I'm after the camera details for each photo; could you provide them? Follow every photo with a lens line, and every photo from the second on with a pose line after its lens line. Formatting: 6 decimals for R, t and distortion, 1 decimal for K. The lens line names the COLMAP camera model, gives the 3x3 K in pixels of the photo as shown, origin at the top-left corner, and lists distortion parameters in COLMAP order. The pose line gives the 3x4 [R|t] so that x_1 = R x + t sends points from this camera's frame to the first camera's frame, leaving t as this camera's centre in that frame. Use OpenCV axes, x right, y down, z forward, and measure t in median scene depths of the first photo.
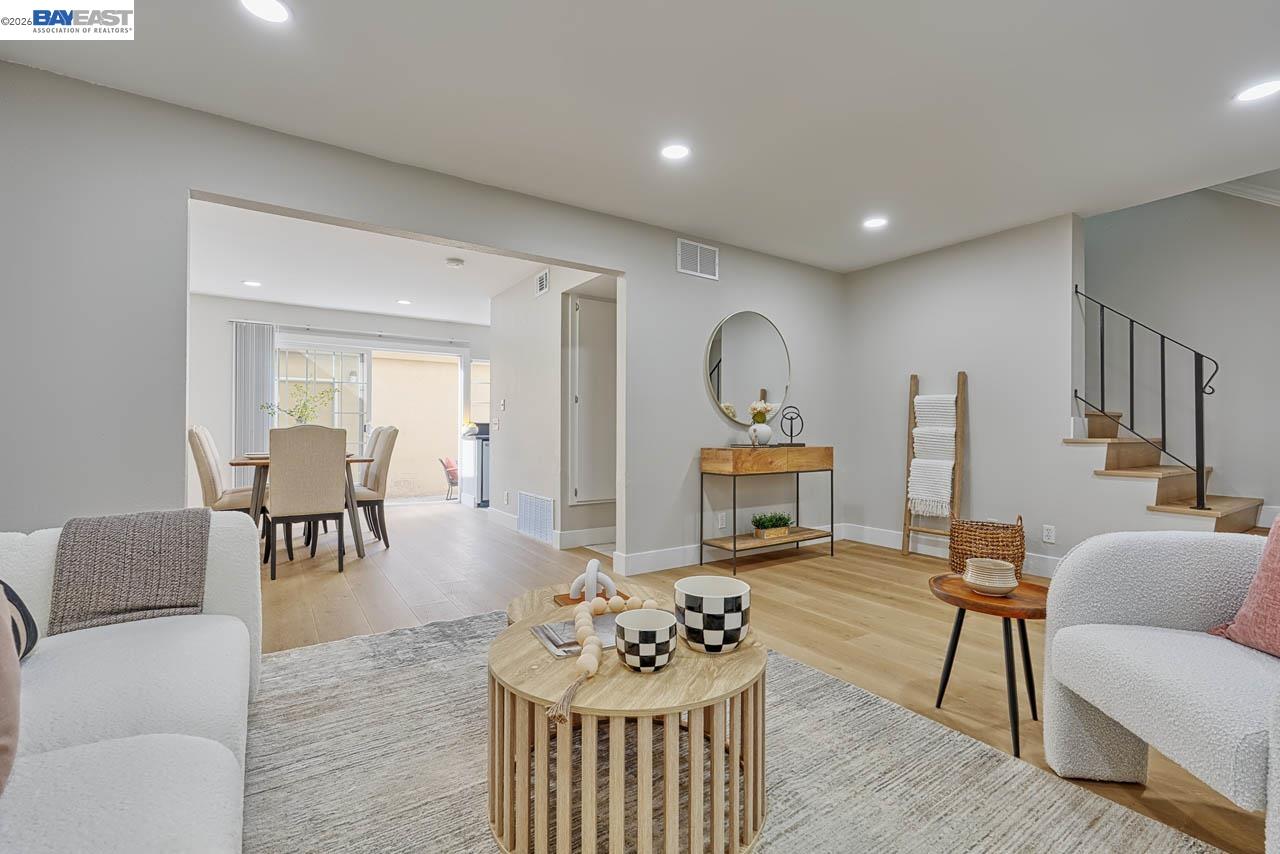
lens RADIAL K [[555.6, 0, 641.9], [0, 555.6, 425.2], [0, 0, 1]] dist [-0.008488, 0.001332]
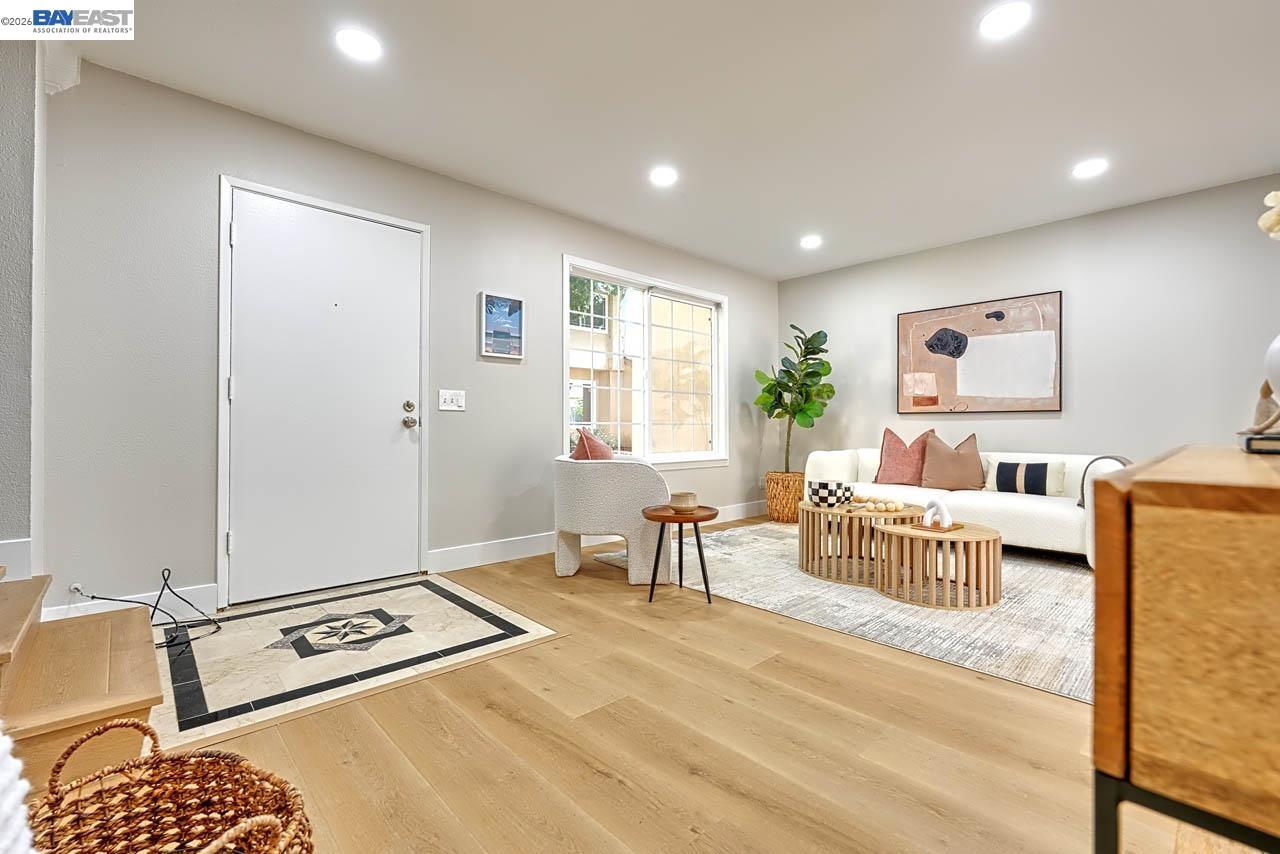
lens RADIAL K [[555.6, 0, 643.5], [0, 555.6, 425.4], [0, 0, 1]] dist [-0.008488, 0.001332]
pose [[-0.987190, -0.002739, -0.159524, 0.531014], [0.000251, 0.999825, -0.018717, 0.046550], [0.159547, -0.018517, -0.987017, 1.357426]]
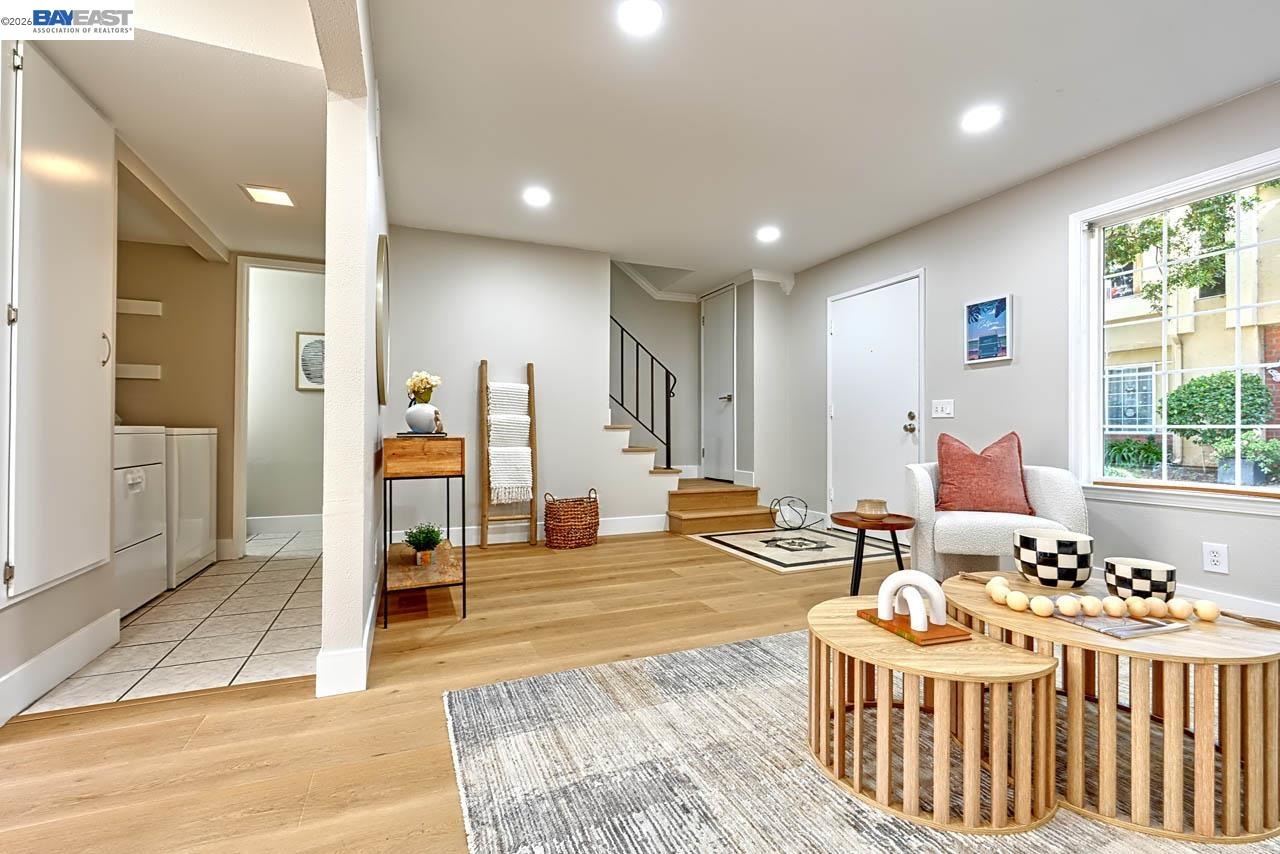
lens RADIAL K [[555.6, 0, 639.7], [0, 555.6, 428.6], [0, 0, 1]] dist [-0.008488, 0.001332]
pose [[0.193079, 0.000395, 0.981183, -0.527563], [-0.012601, 0.999918, 0.002077, 0.029726], [-0.981102, -0.012764, 0.193069, 0.715647]]
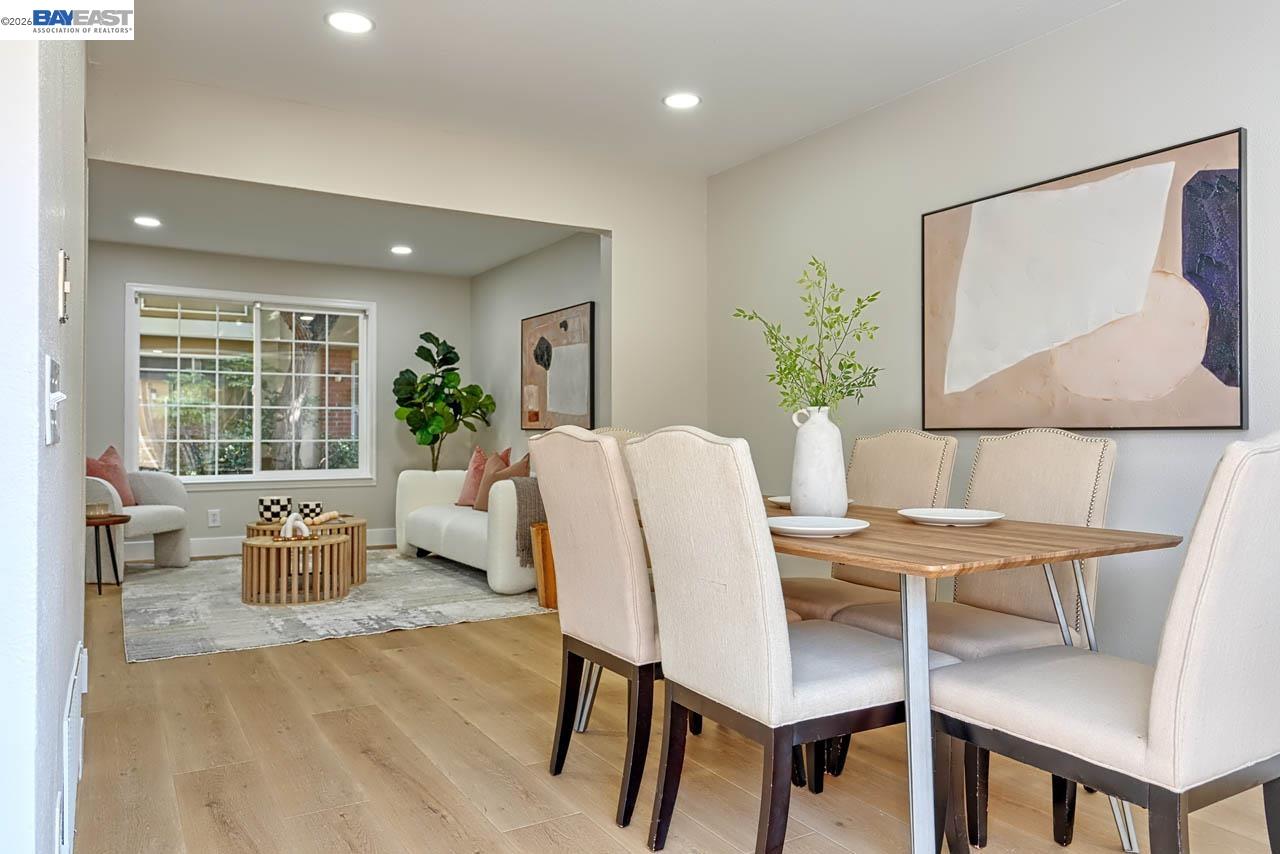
lens RADIAL K [[863.3, 0, 639.4], [0, 863.3, 426.0], [0, 0, 1]] dist [-0.031820, 0.000124]
pose [[-0.998802, -0.004495, 0.048720, -0.724904], [-0.005488, 0.999779, -0.020278, 0.018403], [-0.048619, -0.020521, -0.998607, 2.037575]]
